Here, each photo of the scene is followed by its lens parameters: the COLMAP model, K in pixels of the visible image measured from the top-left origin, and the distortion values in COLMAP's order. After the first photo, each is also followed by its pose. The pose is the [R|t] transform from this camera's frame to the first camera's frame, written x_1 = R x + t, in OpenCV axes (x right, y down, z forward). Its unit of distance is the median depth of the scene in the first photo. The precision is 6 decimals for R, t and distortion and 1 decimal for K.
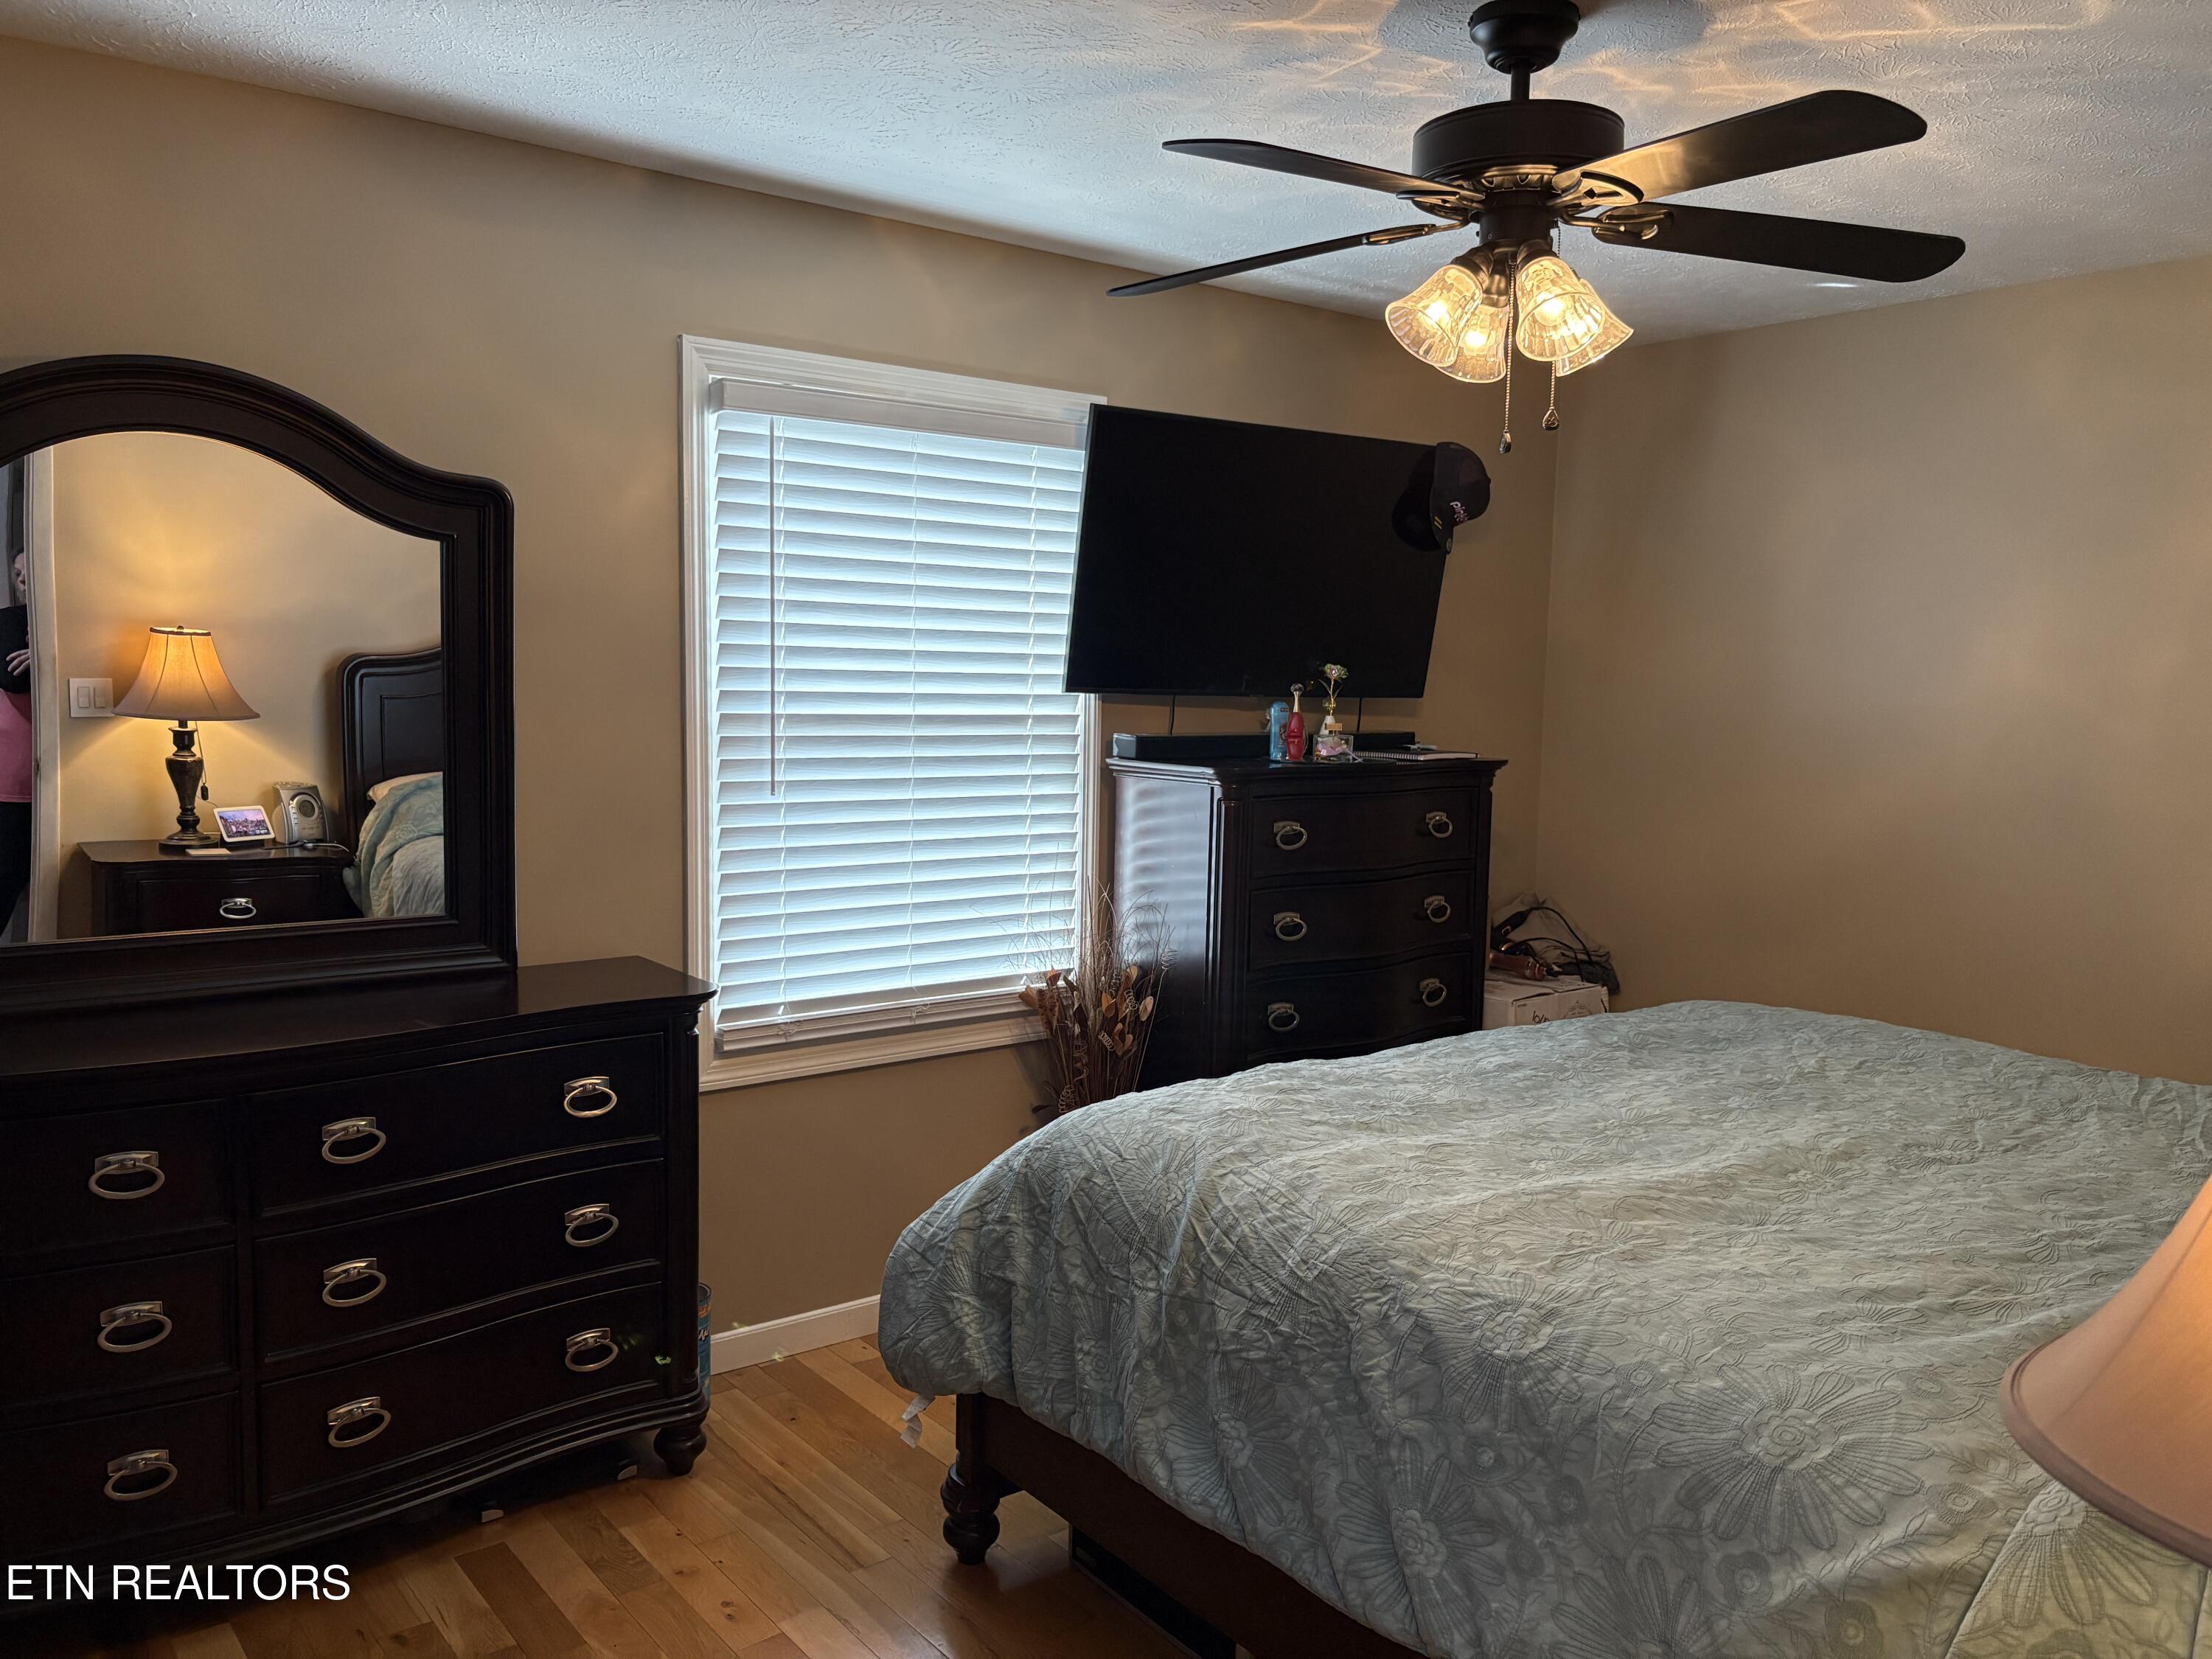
lens RADIAL K [[1658.2, 0, 1106.0], [0, 1658.2, 829.5], [0, 0, 1]] dist [0.220510, -0.398189]
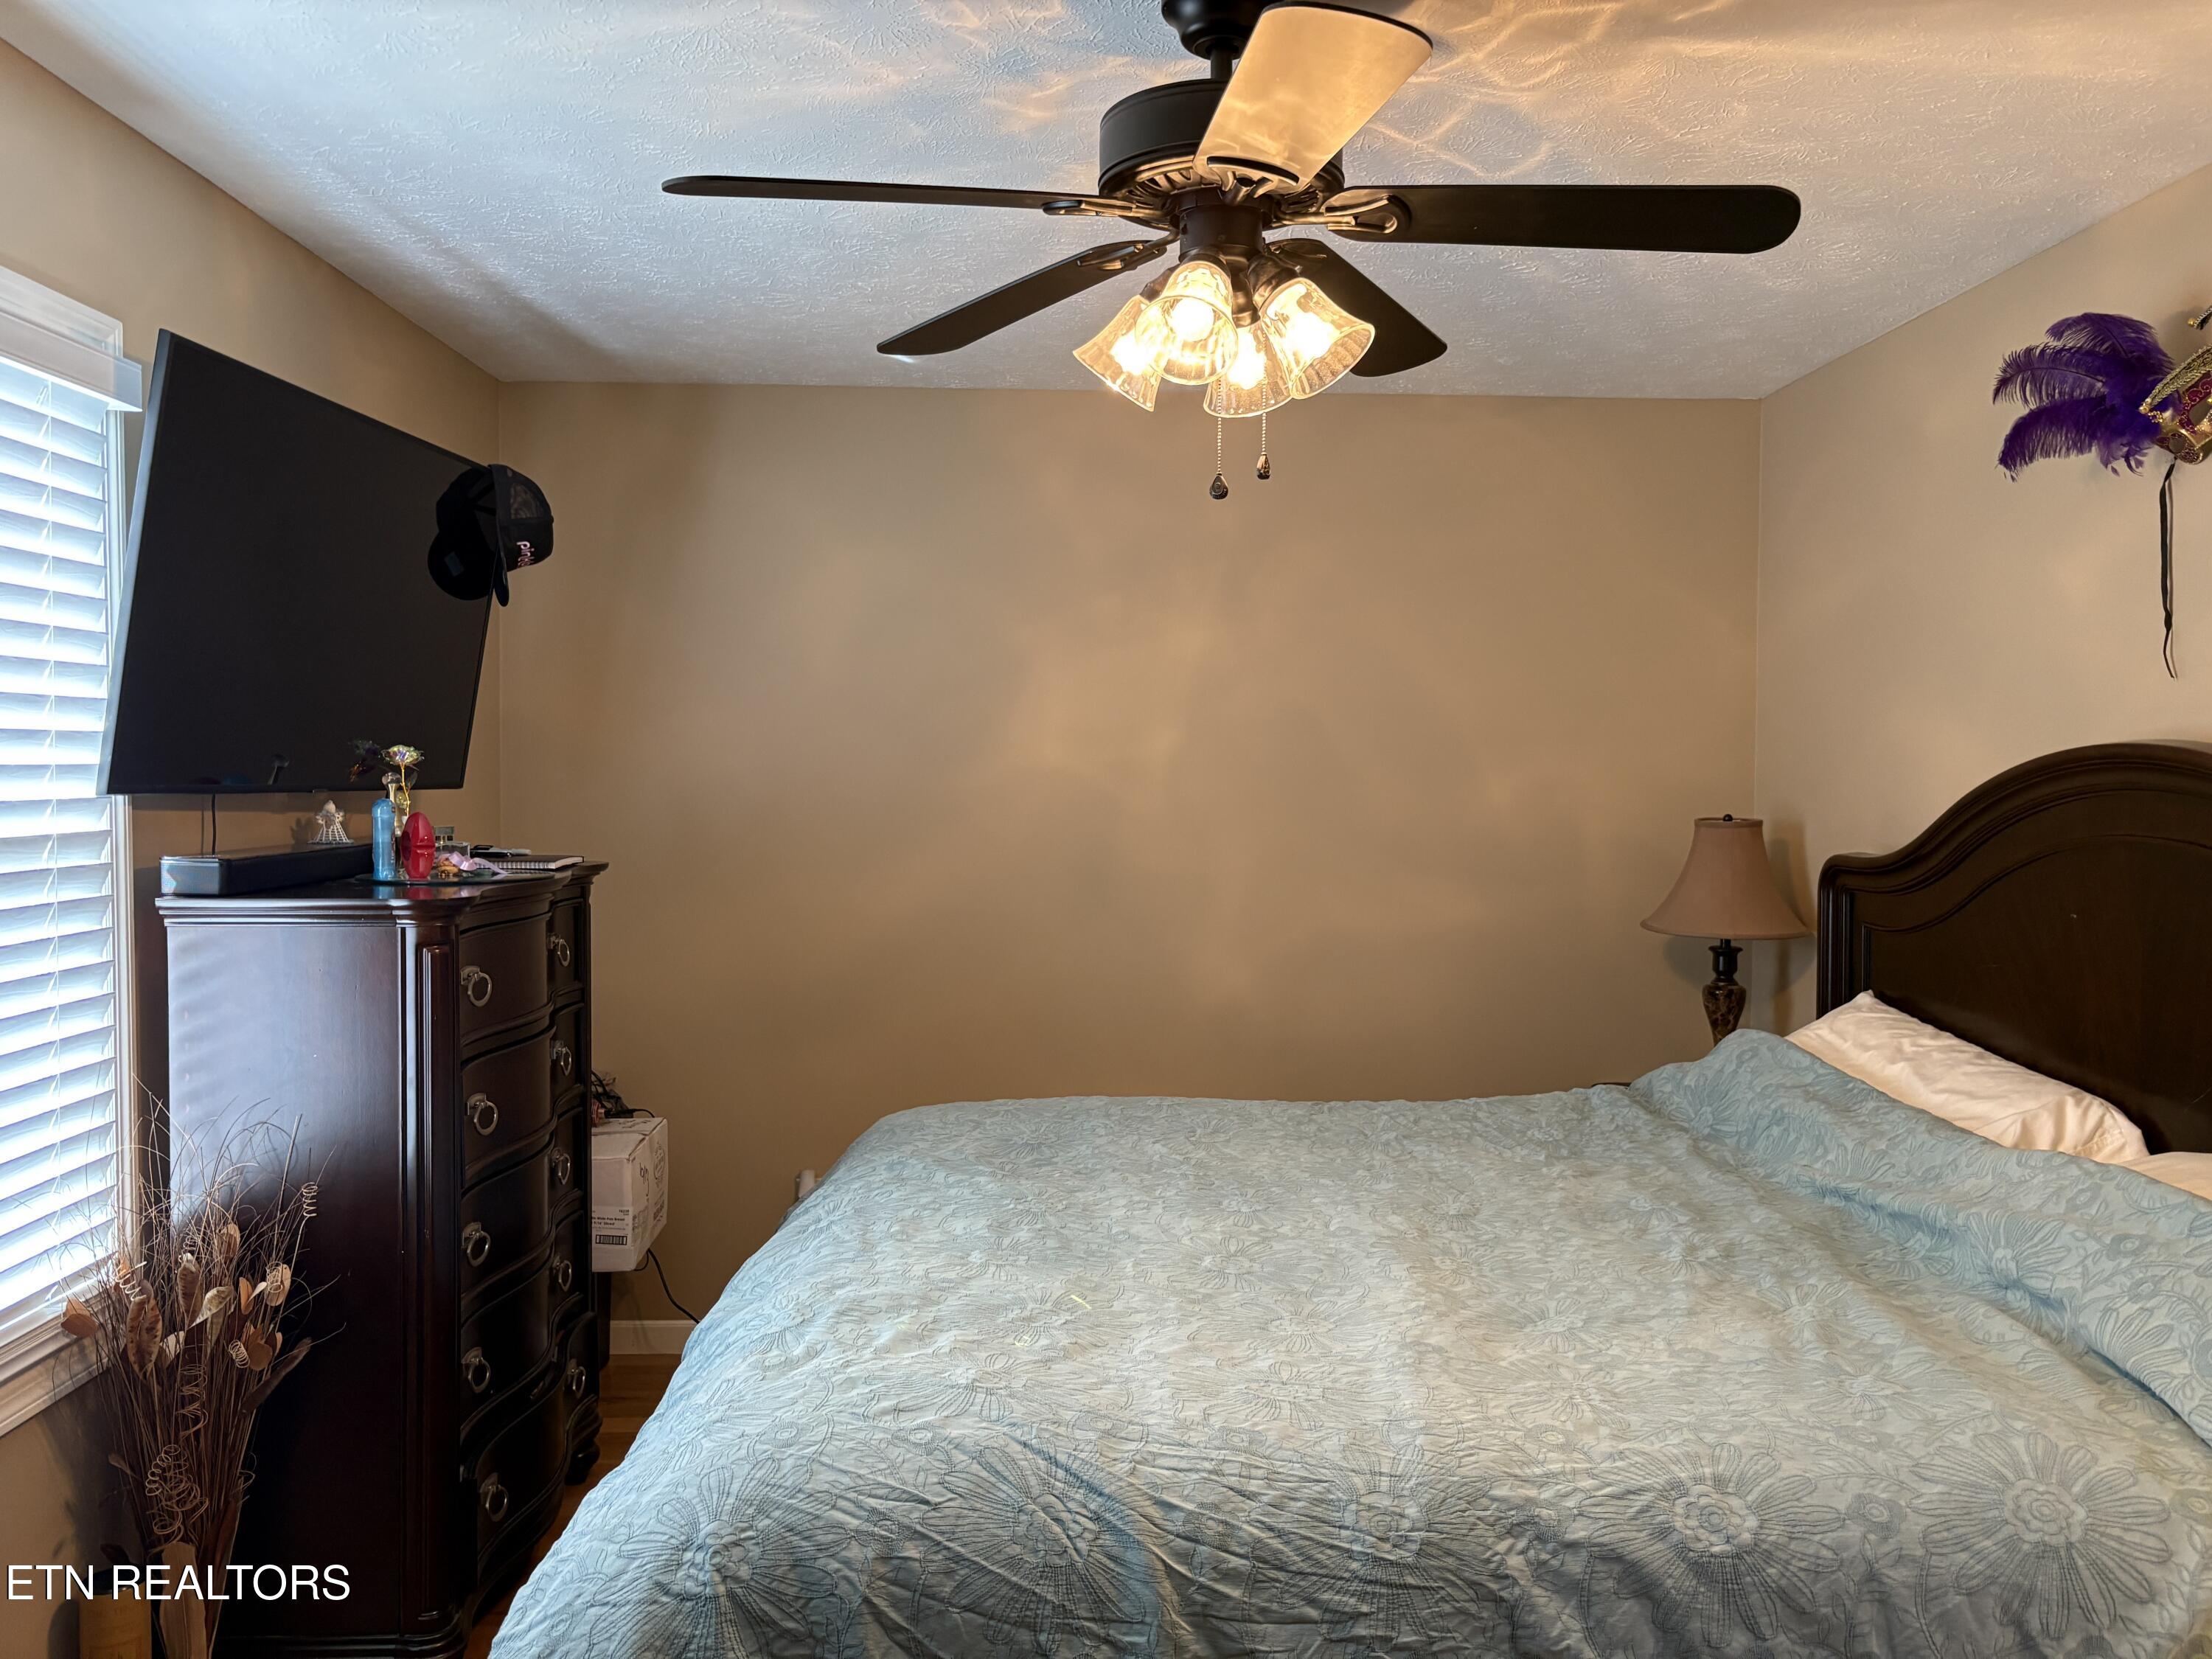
lens RADIAL K [[1705.9, 0, 1076.8], [0, 1705.9, 834.7], [0, 0, 1]] dist [0.024682, -0.025638]
pose [[0.593133, -0.048457, 0.803645, -0.471983], [0.084780, 0.996397, -0.002493, -0.055342], [-0.800628, 0.069612, 0.595104, 0.533237]]
